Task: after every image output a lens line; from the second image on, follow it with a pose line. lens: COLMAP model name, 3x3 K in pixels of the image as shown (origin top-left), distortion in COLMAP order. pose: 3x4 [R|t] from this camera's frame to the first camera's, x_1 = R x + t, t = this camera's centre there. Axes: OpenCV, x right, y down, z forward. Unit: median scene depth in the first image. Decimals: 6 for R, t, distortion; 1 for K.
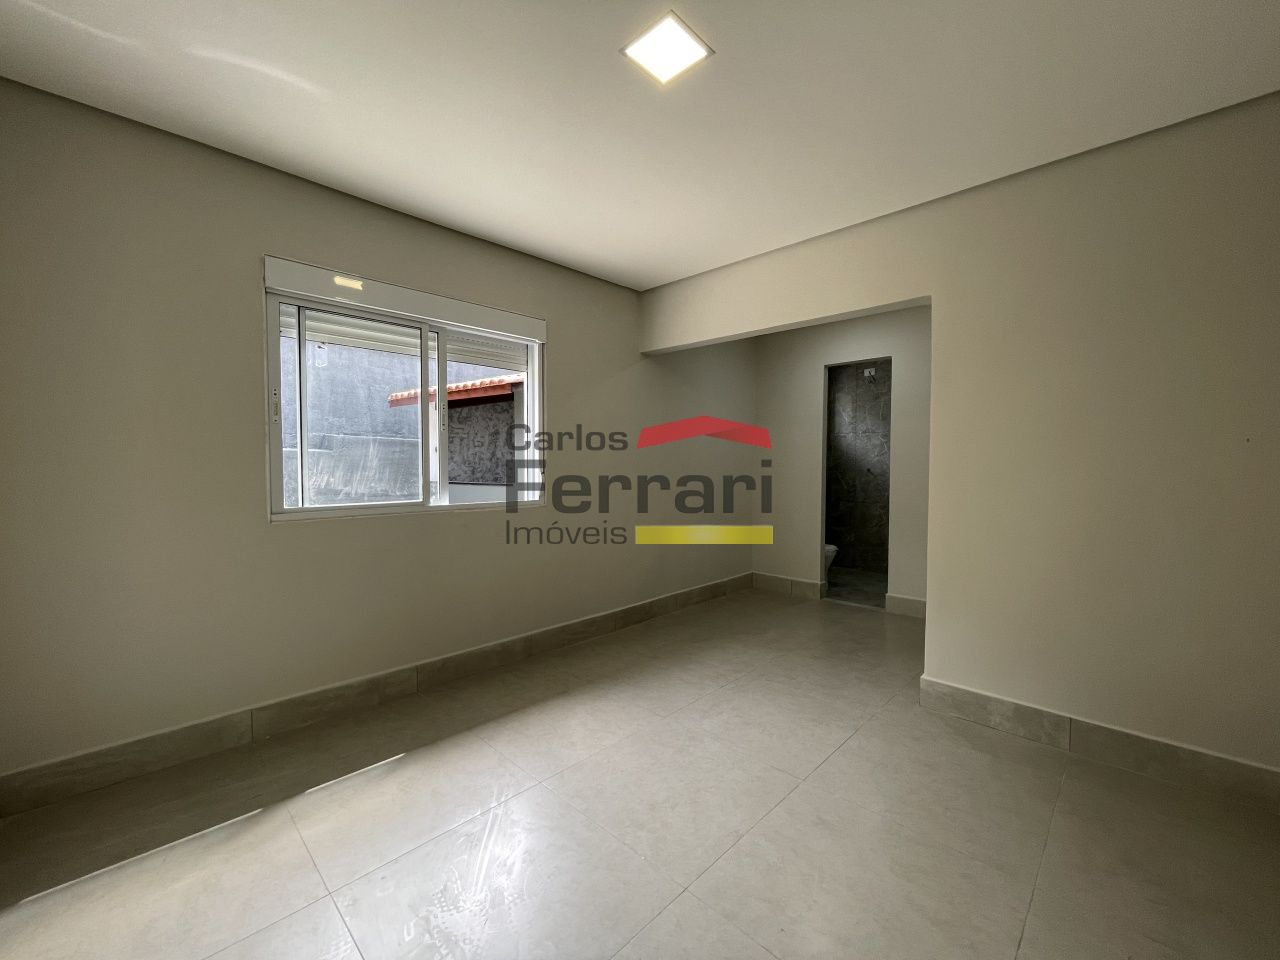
lens RADIAL K [[516.3, 0, 638.3], [0, 516.3, 474.7], [0, 0, 1]] dist [-0.004586, 0.000787]
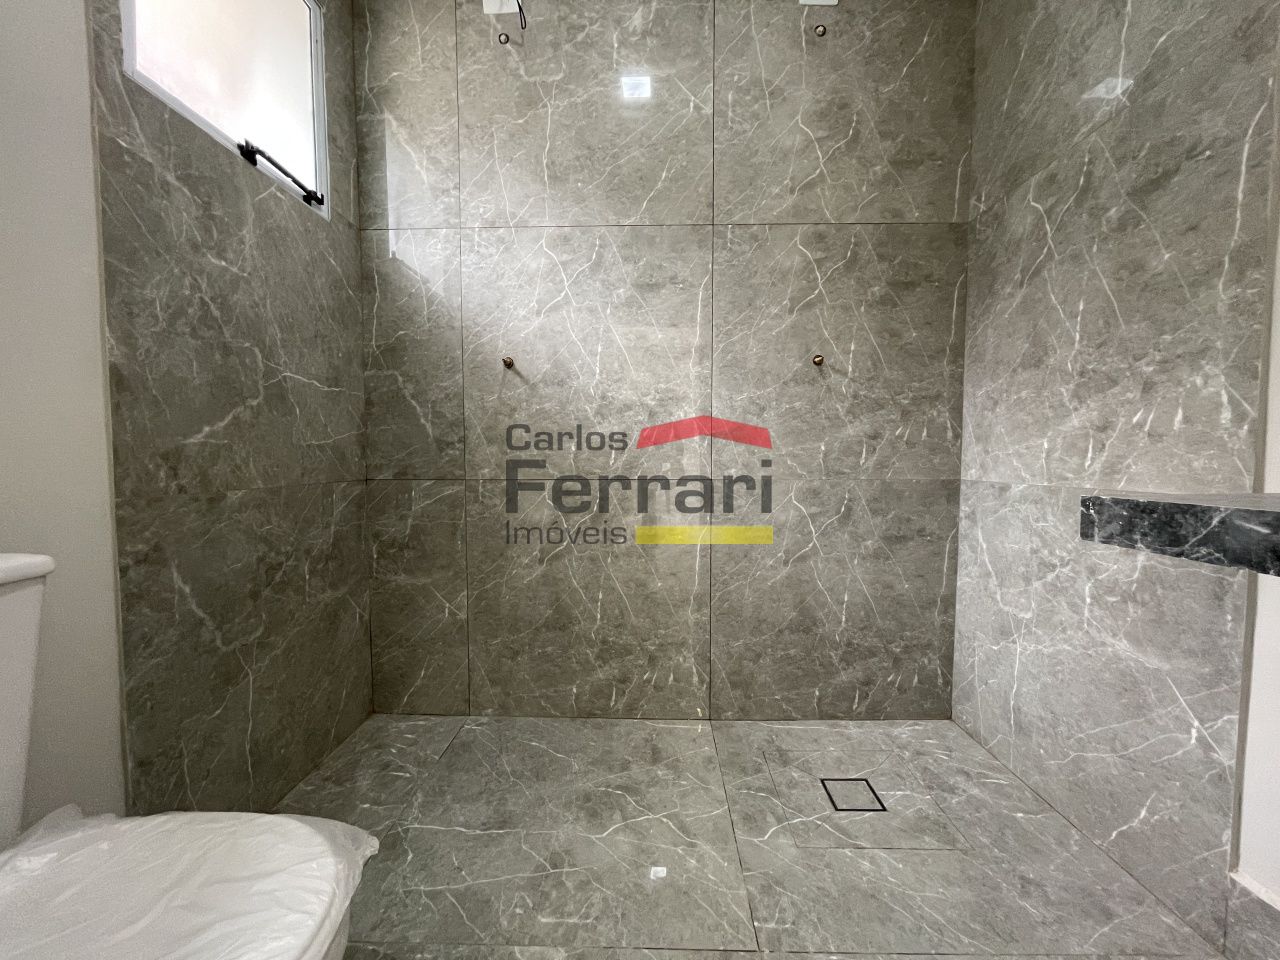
lens RADIAL K [[516.3, 0, 641.6], [0, 516.3, 477.6], [0, 0, 1]] dist [-0.004586, 0.000787]
pose [[0.729925, -0.039566, 0.682382, 0.667510], [0.027706, 0.999215, 0.028301, 0.101595], [-0.682966, -0.001751, 0.730448, 1.632093]]
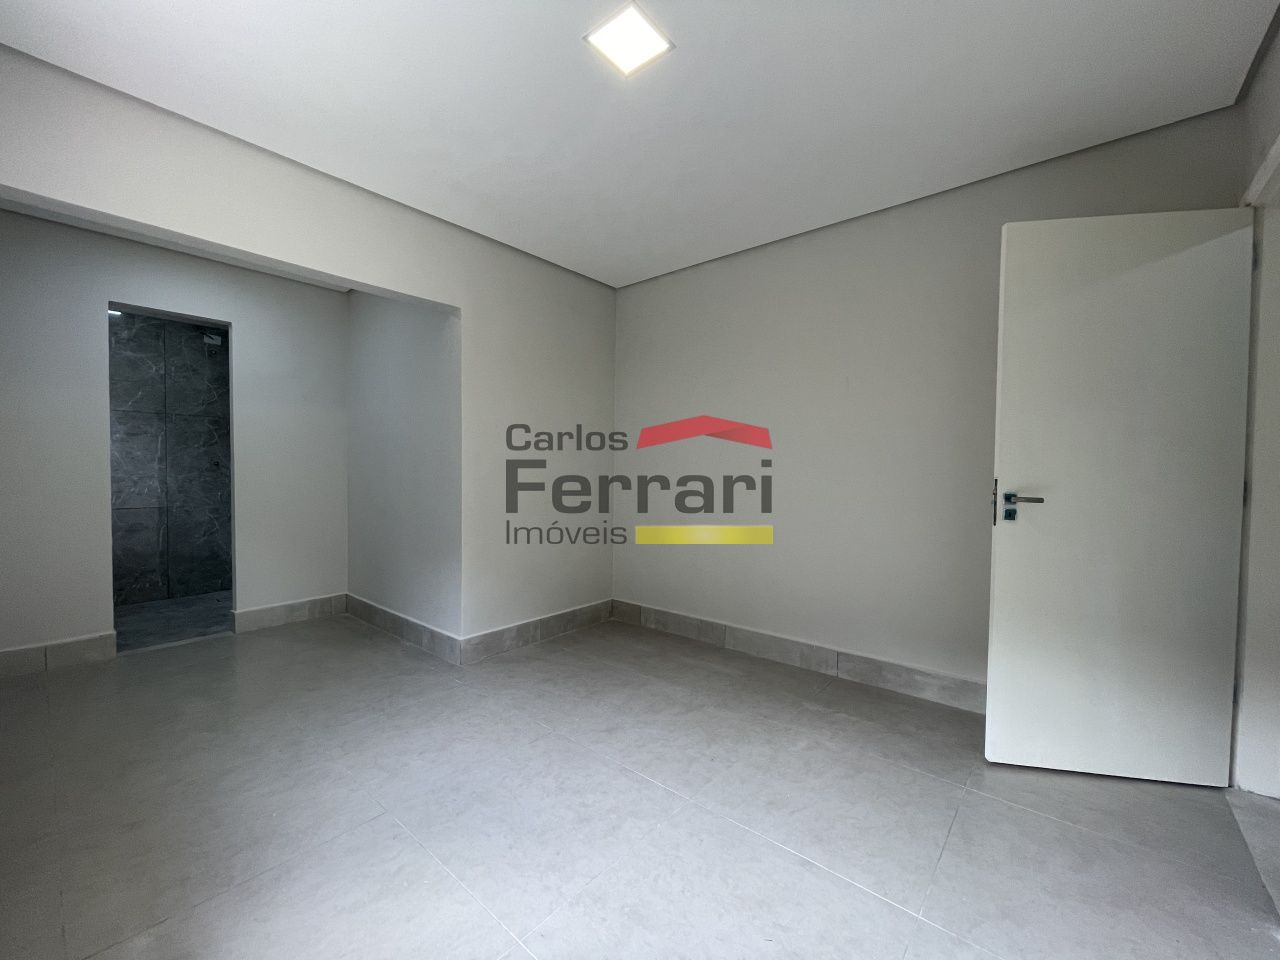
lens RADIAL K [[516.3, 0, 644.6], [0, 516.3, 479.7], [0, 0, 1]] dist [-0.004586, 0.000787]
pose [[-0.037064, -0.039299, 0.998540, -0.541939], [0.018033, 0.999037, 0.039988, -0.001438], [-0.999150, 0.019489, -0.036320, 0.561981]]
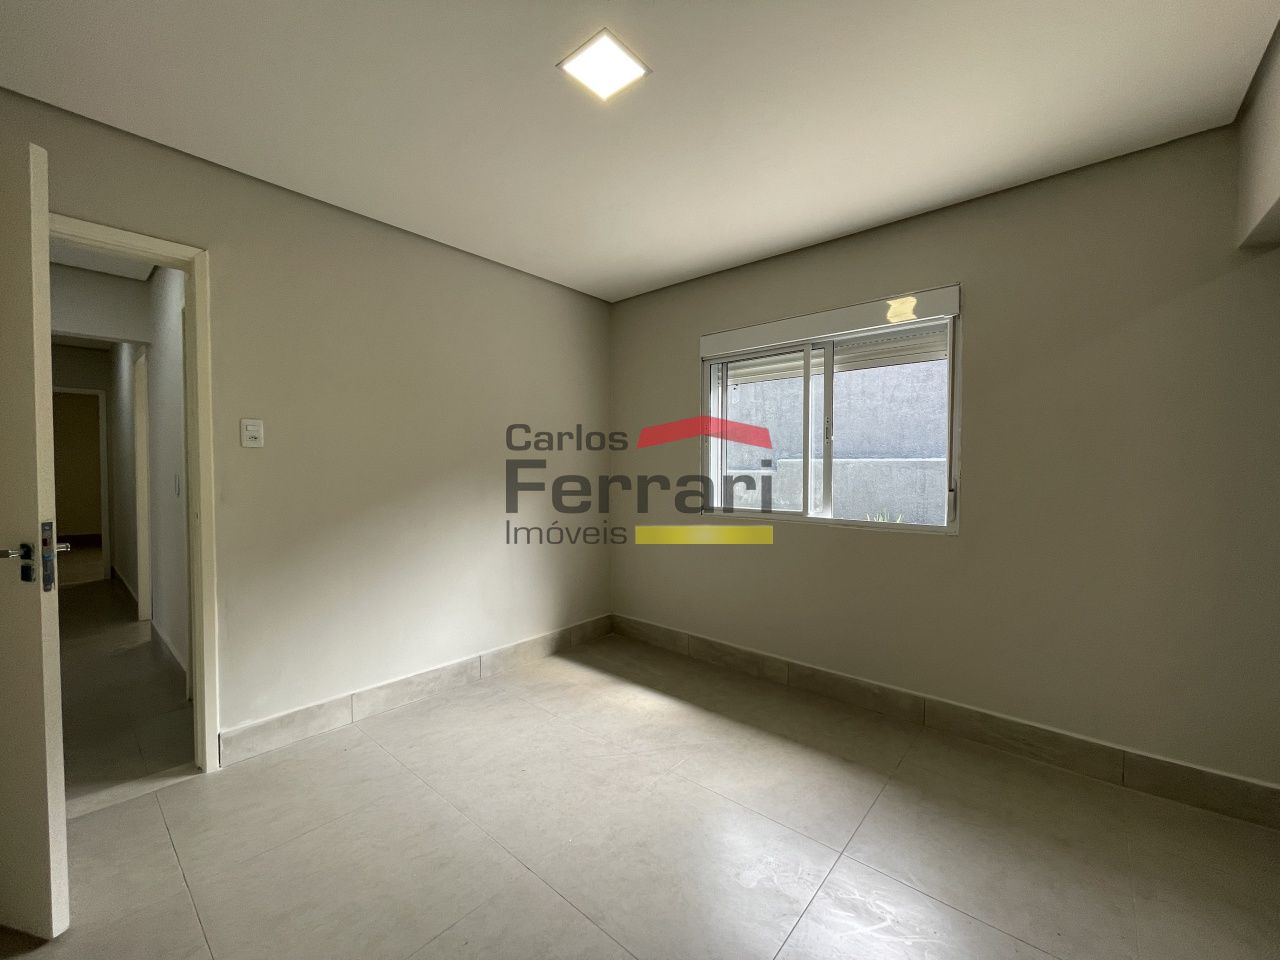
lens RADIAL K [[516.3, 0, 649.6], [0, 516.3, 478.9], [0, 0, 1]] dist [-0.004586, 0.000787]
pose [[0.063380, 0.007252, -0.997963, 0.598736], [-0.034296, 0.999399, 0.005084, -0.009828], [0.997400, 0.033904, 0.063591, 0.589572]]
